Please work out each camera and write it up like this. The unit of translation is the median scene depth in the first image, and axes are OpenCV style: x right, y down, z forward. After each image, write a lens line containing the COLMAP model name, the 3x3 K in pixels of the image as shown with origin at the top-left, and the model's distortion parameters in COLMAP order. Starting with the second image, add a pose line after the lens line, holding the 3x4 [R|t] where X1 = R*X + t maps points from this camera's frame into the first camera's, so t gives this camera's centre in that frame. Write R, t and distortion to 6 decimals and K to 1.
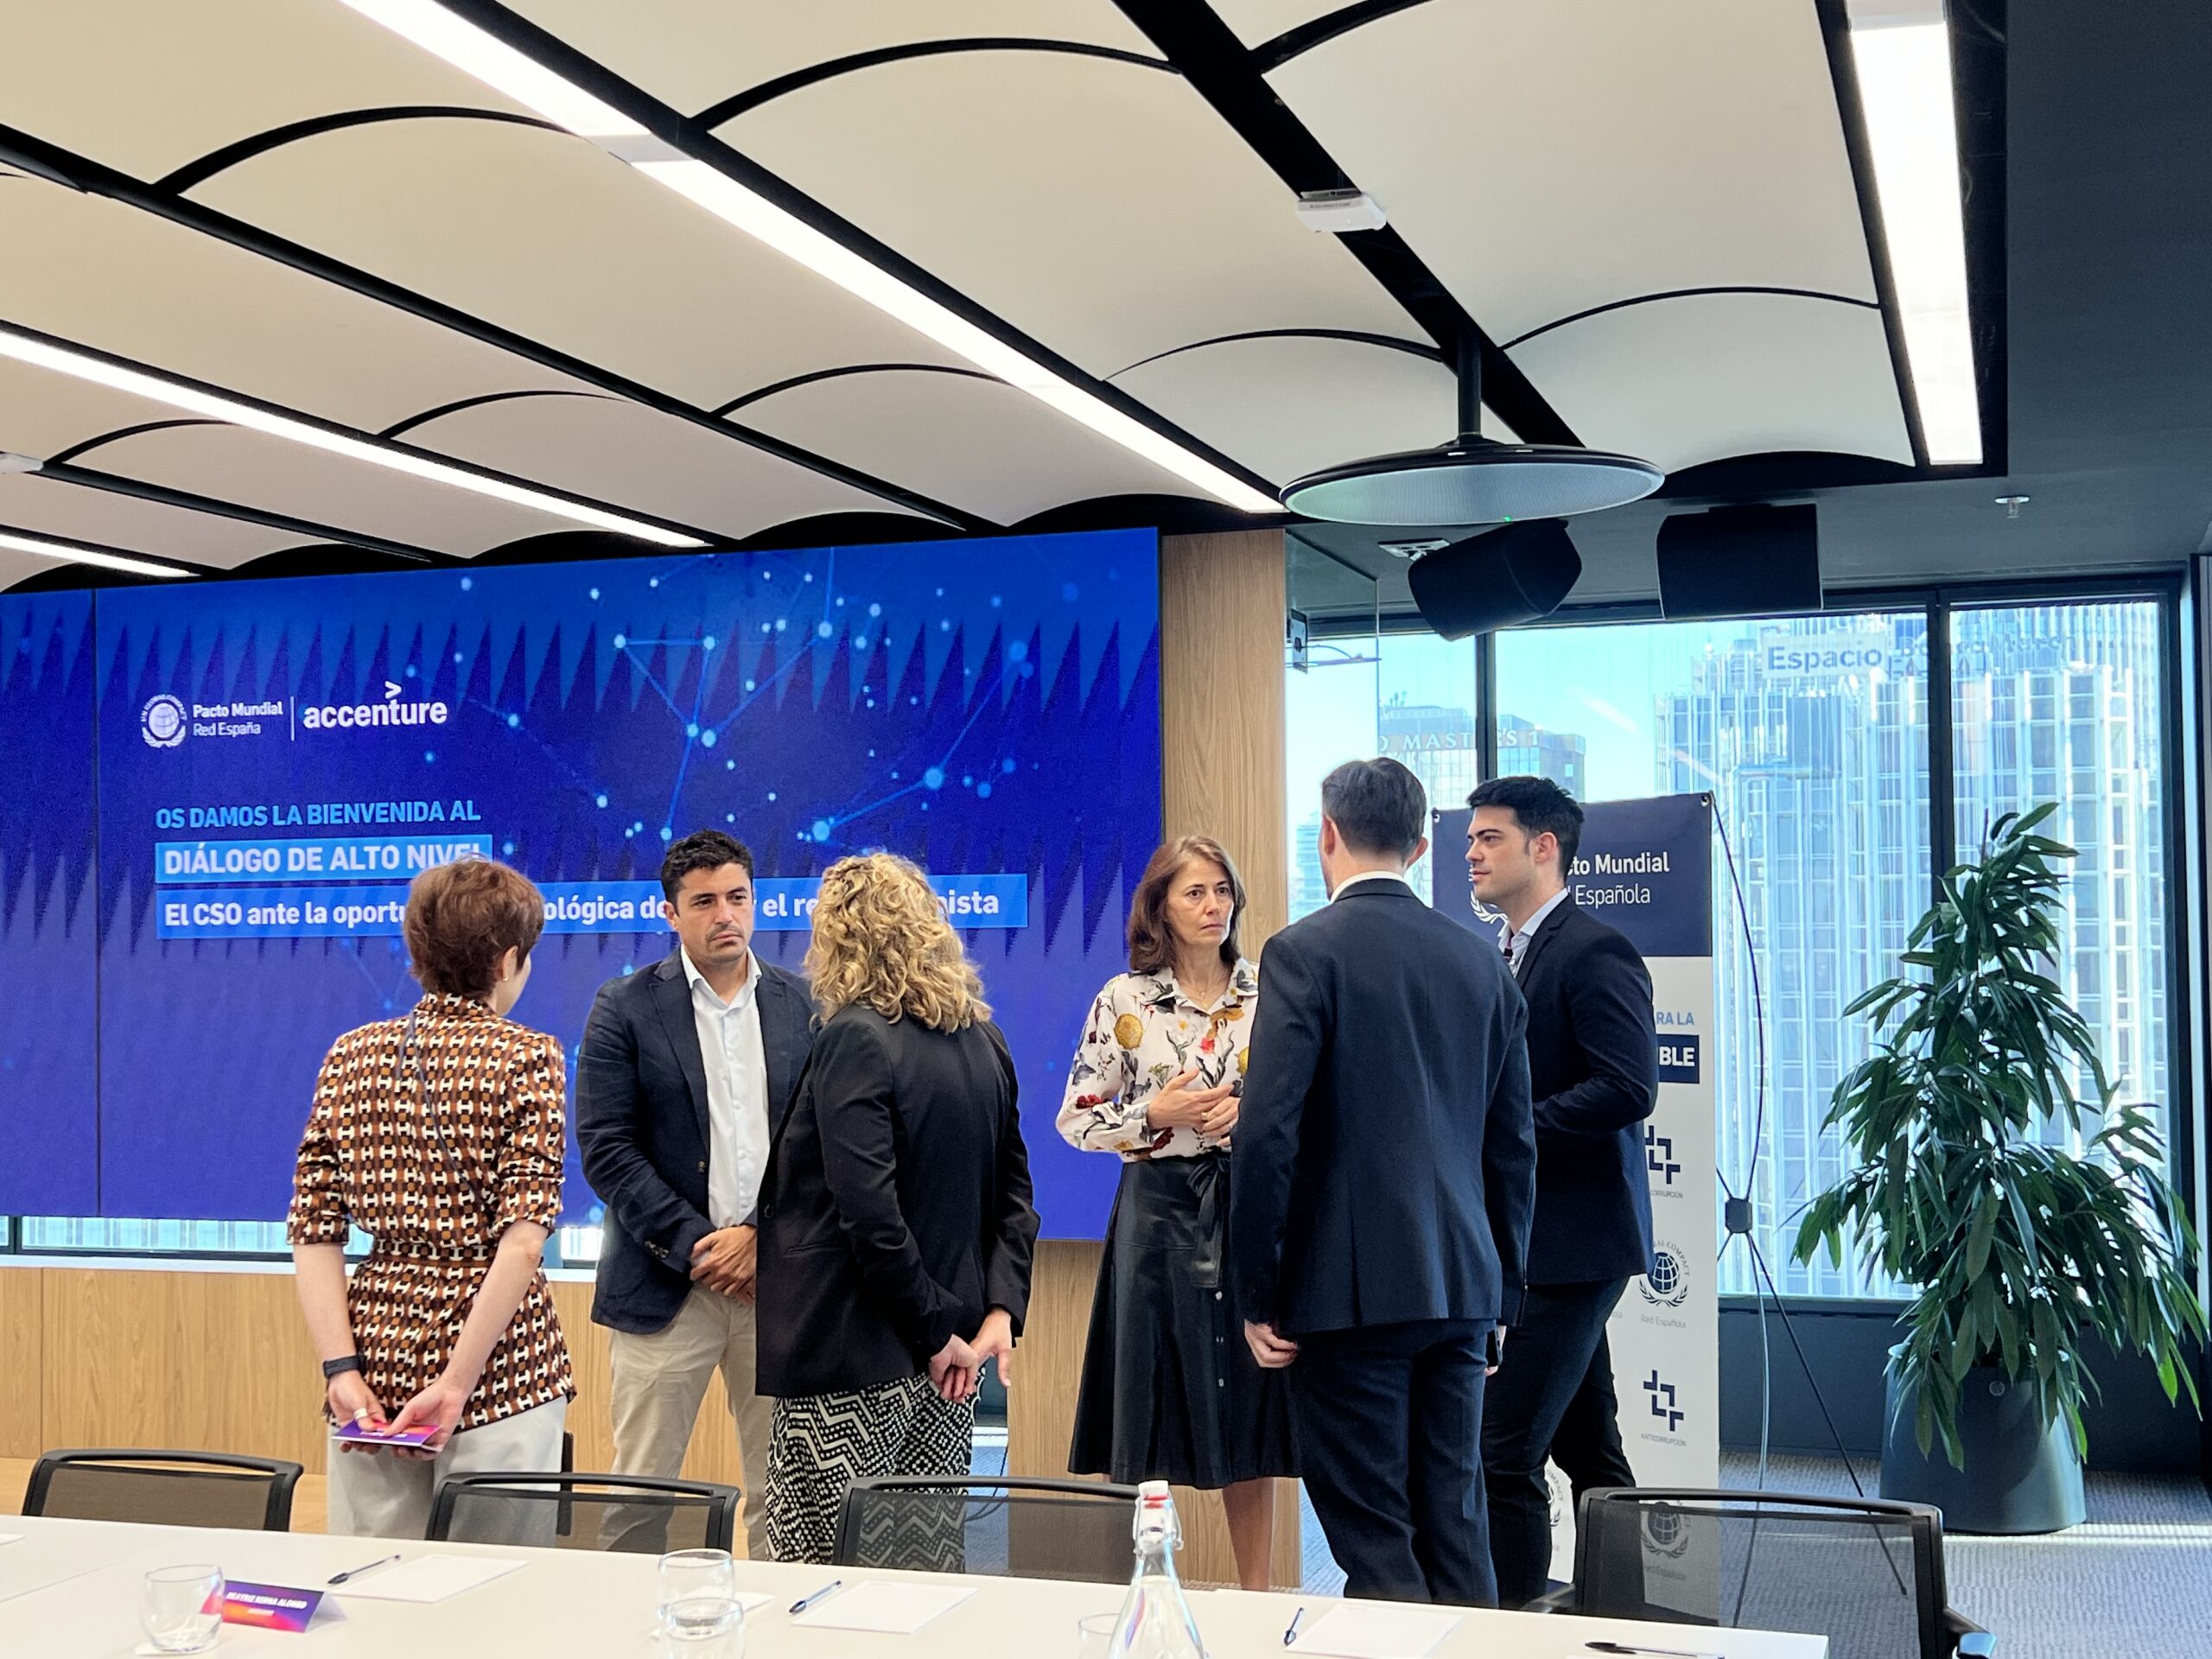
lens RADIAL K [[2695.3, 0, 1106.0], [0, 2695.3, 829.5], [0, 0, 1]] dist [0.064357, -0.012447]
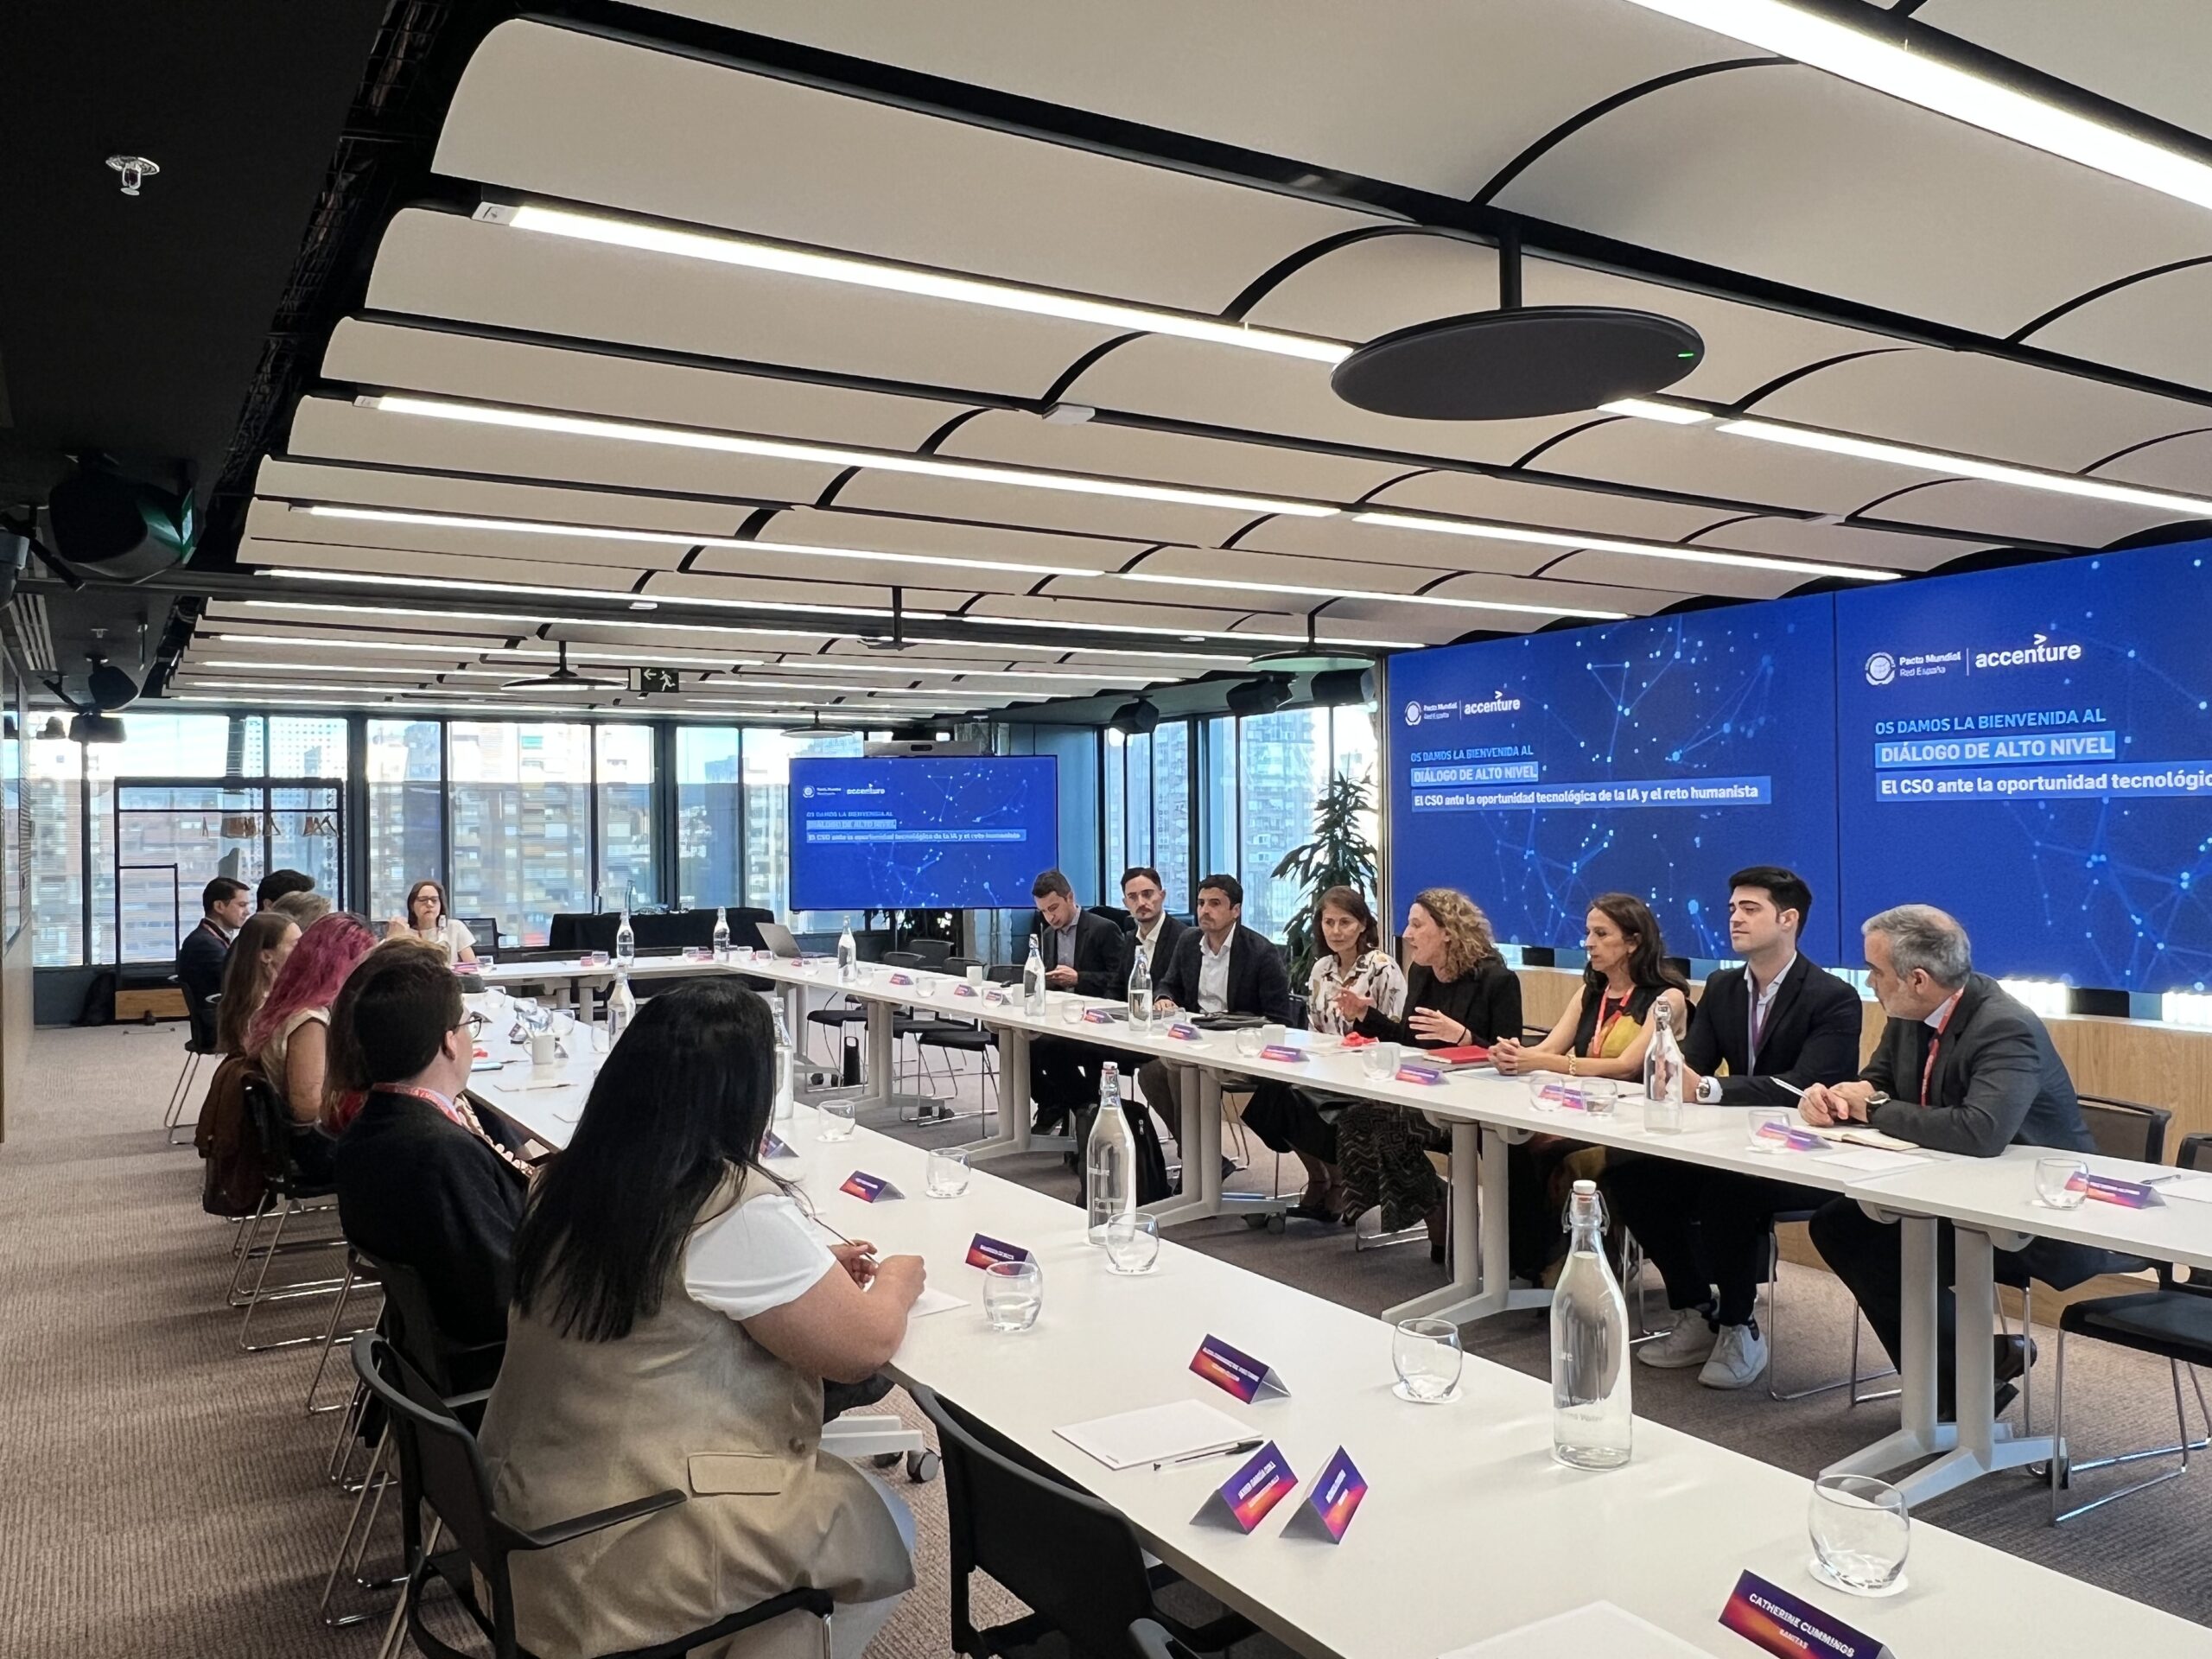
lens RADIAL K [[1677.1, 0, 1106.0], [0, 1677.1, 829.5], [0, 0, 1]] dist [-0.006877, 0.011263]
pose [[0.764324, 0.002923, -0.644826, -0.054443], [0.030144, 0.998735, 0.040257, 0.002193], [0.644128, -0.050207, 0.763268, -0.075398]]
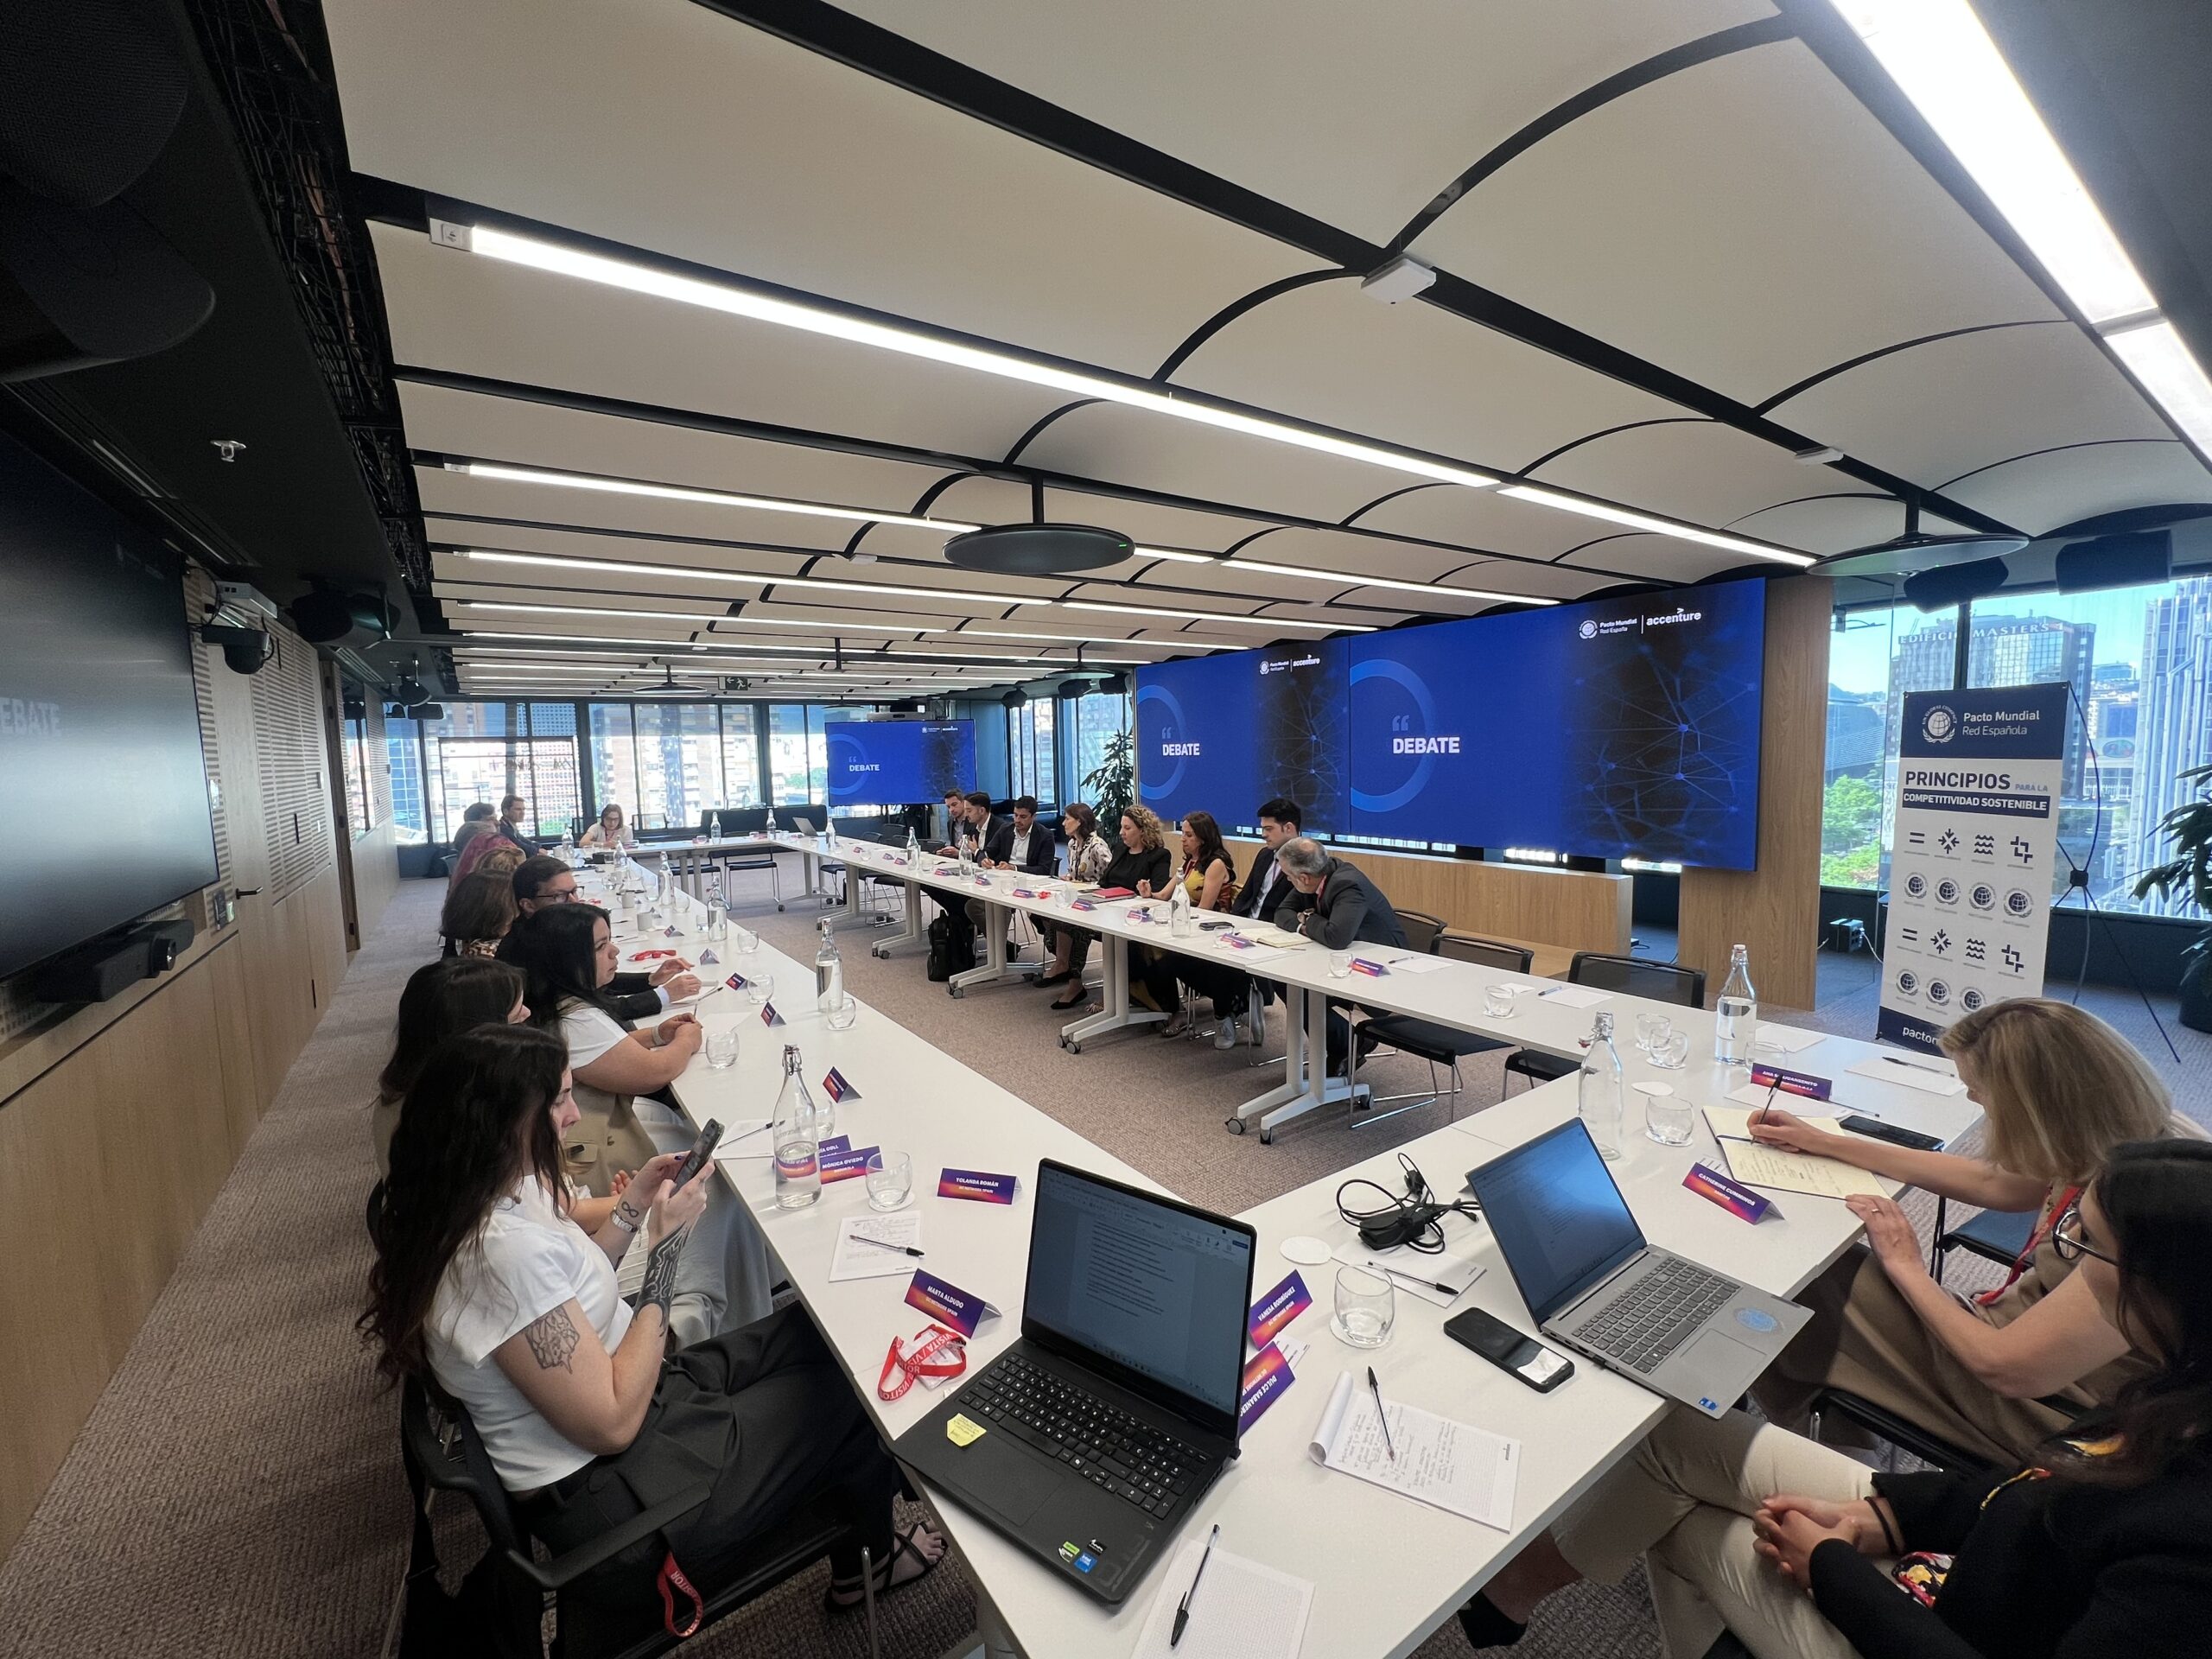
lens RADIAL K [[912.5, 0, 1106.0], [0, 912.5, 829.5], [0, 0, 1]] dist [0.001124, 0.000015]
pose [[0.799162, 0.046588, -0.599307, 0.042359], [0.040864, 0.990475, 0.131487, -0.018276], [0.599725, -0.129569, 0.789647, -0.021252]]
